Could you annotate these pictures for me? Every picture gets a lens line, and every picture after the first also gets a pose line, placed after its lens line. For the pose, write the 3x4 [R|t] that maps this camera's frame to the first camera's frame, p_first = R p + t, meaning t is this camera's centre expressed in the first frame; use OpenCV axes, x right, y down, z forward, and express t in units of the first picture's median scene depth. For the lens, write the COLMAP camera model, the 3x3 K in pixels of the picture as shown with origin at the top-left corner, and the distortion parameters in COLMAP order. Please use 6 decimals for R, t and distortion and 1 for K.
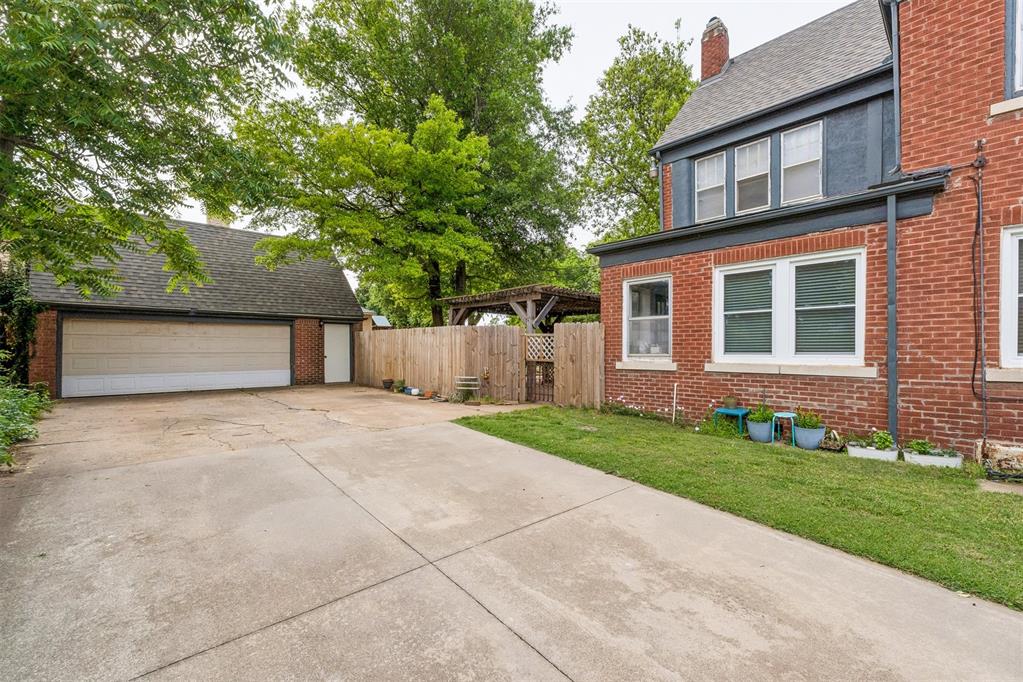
lens RADIAL K [[432.5, 0, 507.2], [0, 432.5, 346.8], [0, 0, 1]] dist [0.003942, 0.000580]
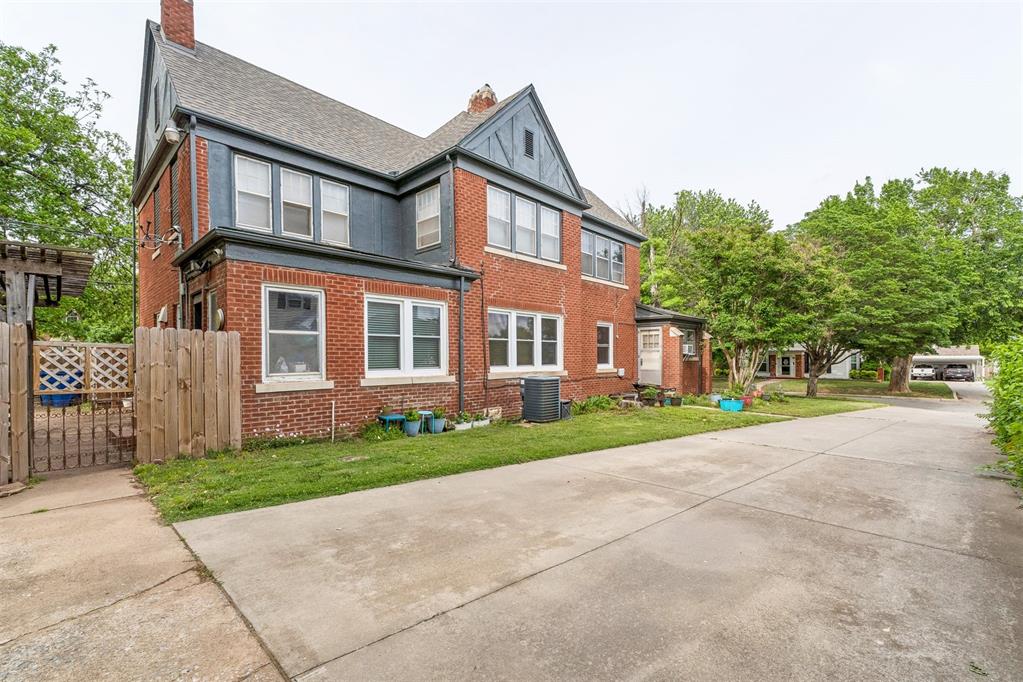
lens RADIAL K [[432.5, 0, 510.8], [0, 432.5, 348.8], [0, 0, 1]] dist [0.003942, 0.000580]
pose [[-0.027874, 0.026769, 0.999253, -0.767519], [0.003705, 0.999637, -0.026675, -0.009508], [-0.999605, 0.002959, -0.027963, 0.769311]]
